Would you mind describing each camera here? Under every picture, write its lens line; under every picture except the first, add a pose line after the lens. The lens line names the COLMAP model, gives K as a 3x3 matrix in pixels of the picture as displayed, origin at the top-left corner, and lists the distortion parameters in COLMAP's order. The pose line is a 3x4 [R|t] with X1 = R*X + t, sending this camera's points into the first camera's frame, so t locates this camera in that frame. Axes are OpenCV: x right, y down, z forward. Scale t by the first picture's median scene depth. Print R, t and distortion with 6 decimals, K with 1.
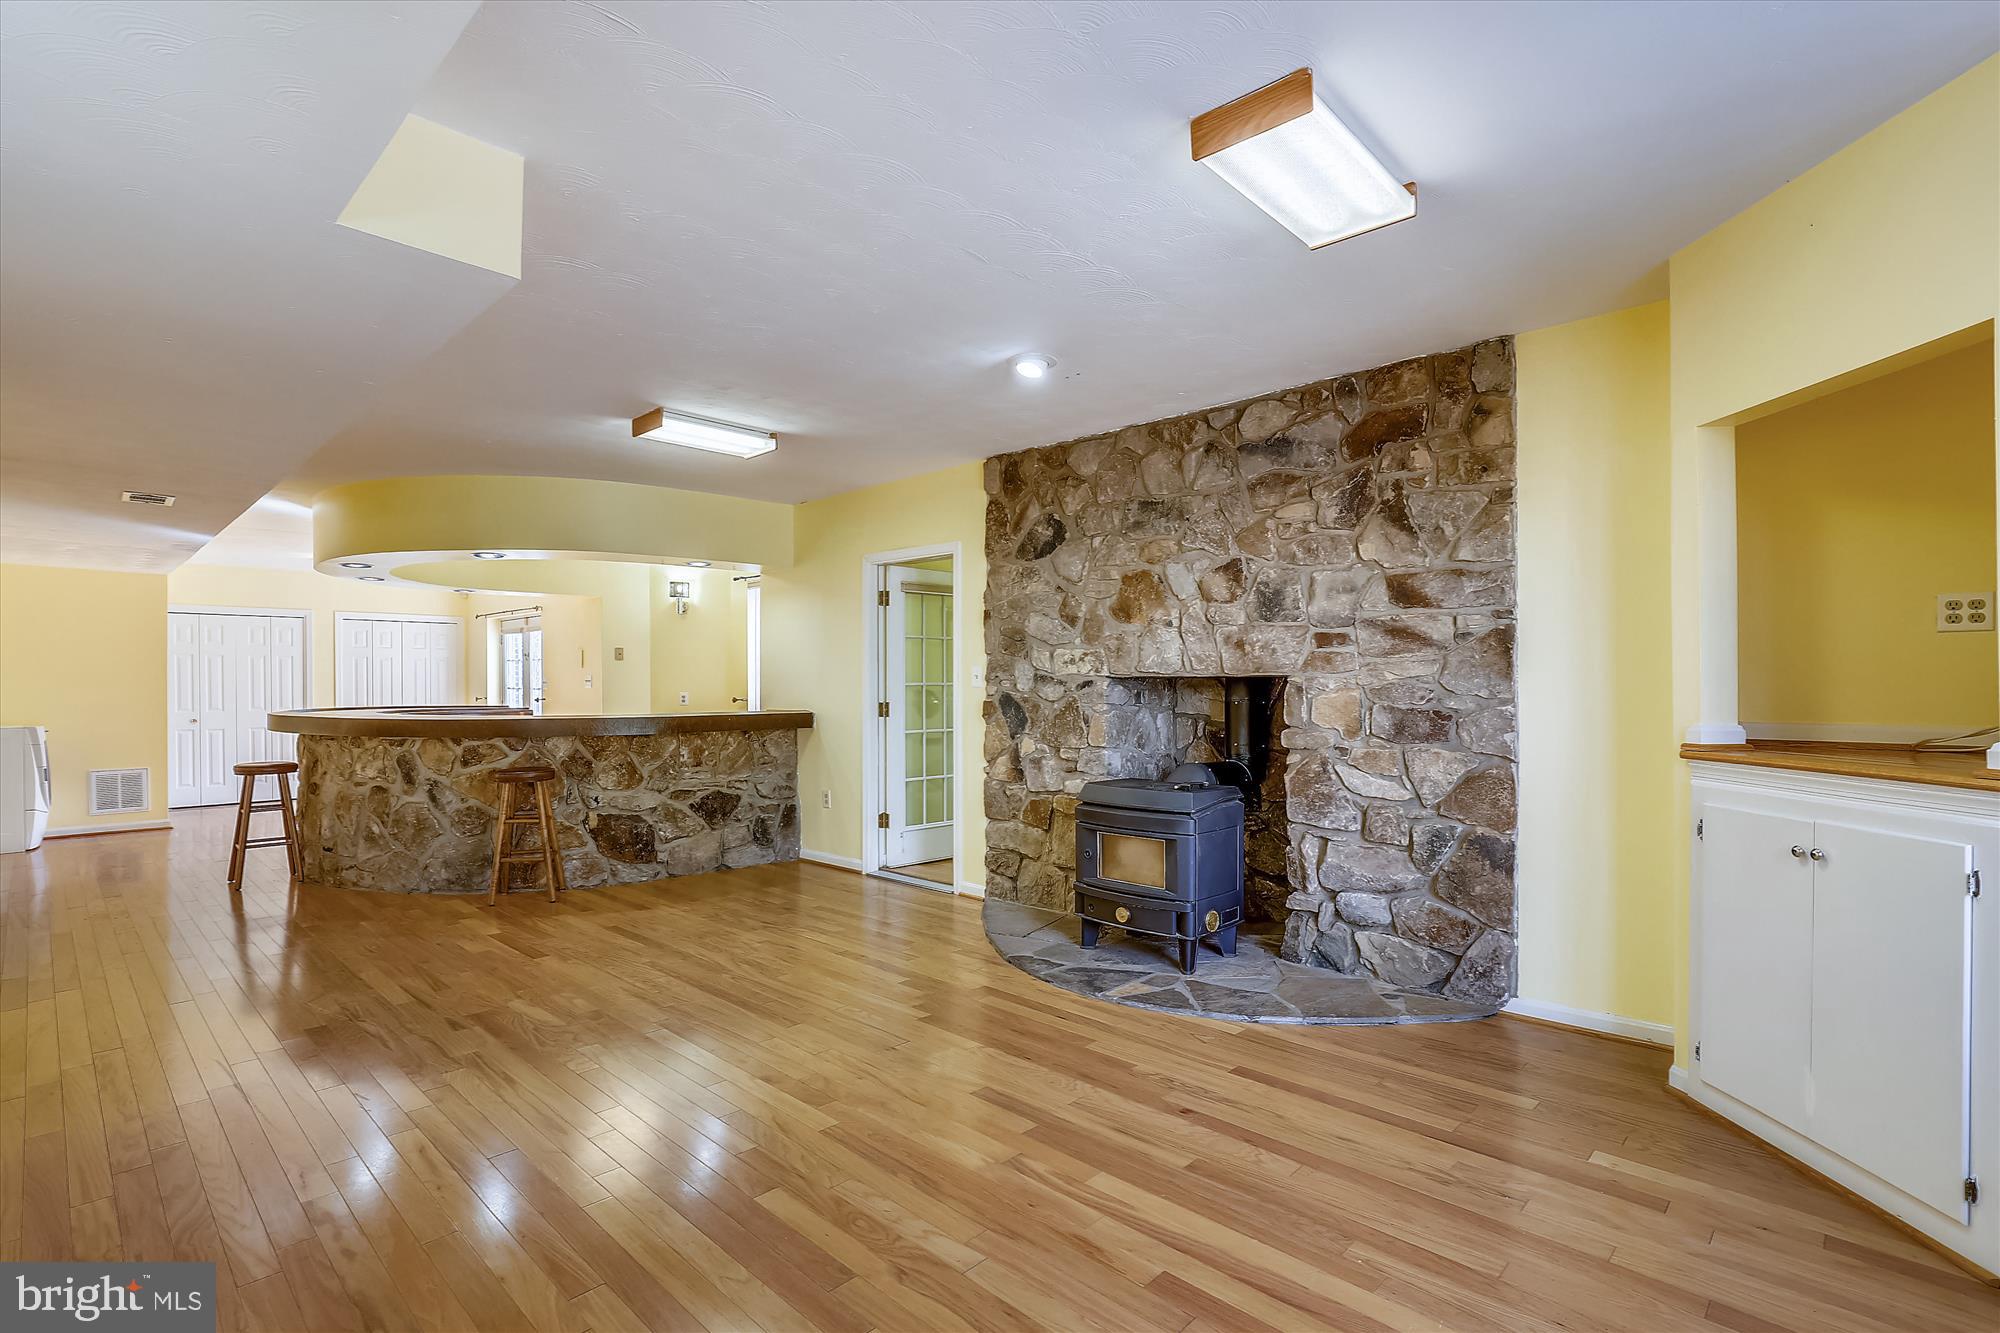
lens RADIAL K [[937.6, 0, 1002.0], [0, 937.6, 675.7], [0, 0, 1]] dist [-0.010312, -0.000466]
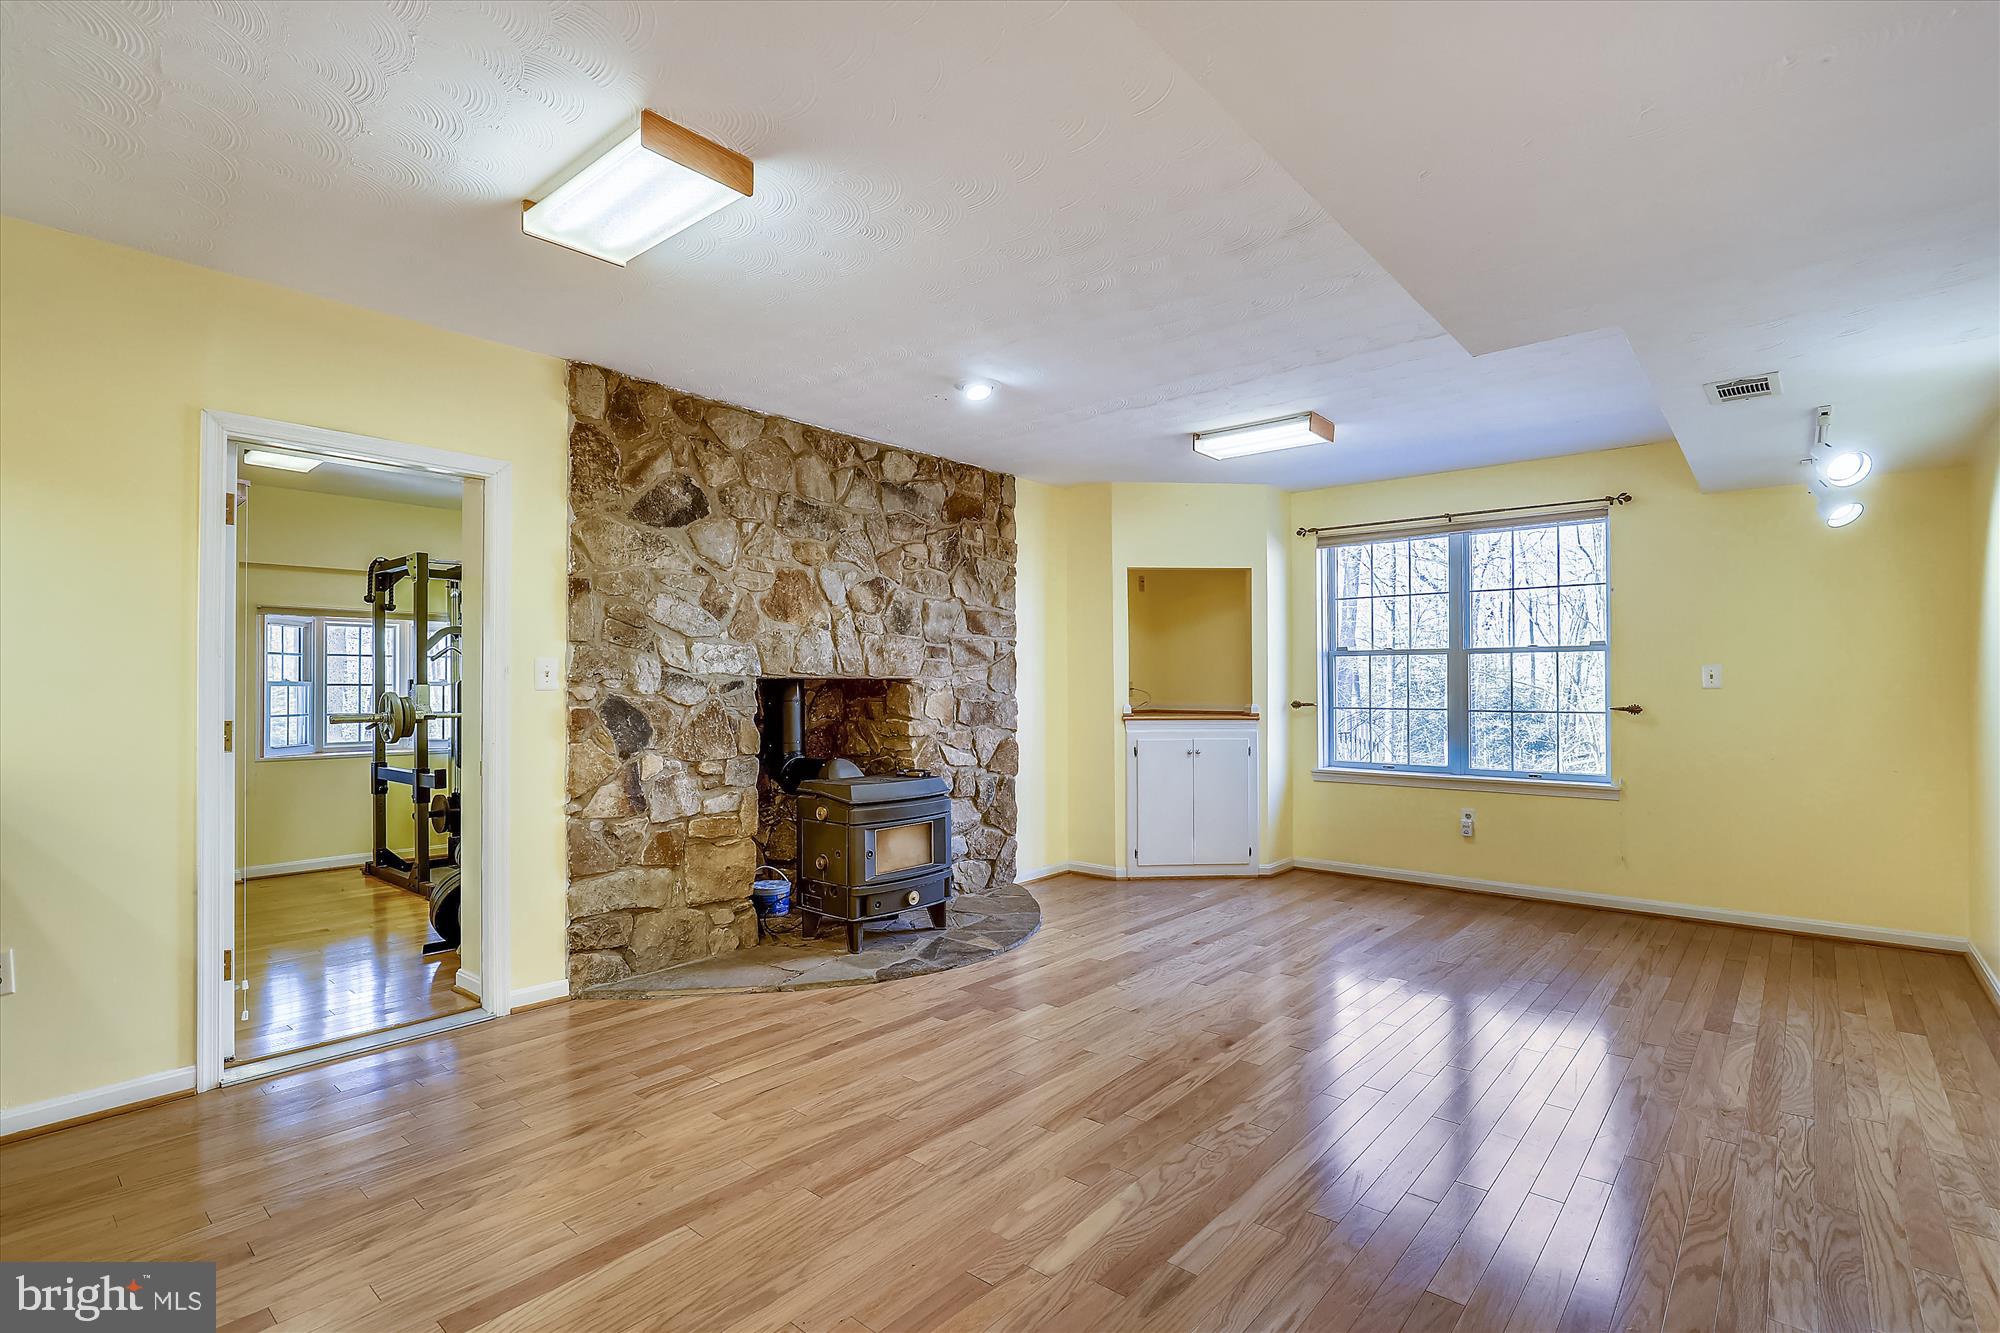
lens RADIAL K [[937.6, 0, 1002.0], [0, 937.6, 675.7], [0, 0, 1]] dist [-0.010312, -0.000466]
pose [[-0.049185, 0.015555, 0.998669, -0.886249], [-0.005729, 0.999858, -0.015856, 0.013871], [-0.998773, -0.006501, -0.049089, 0.876962]]
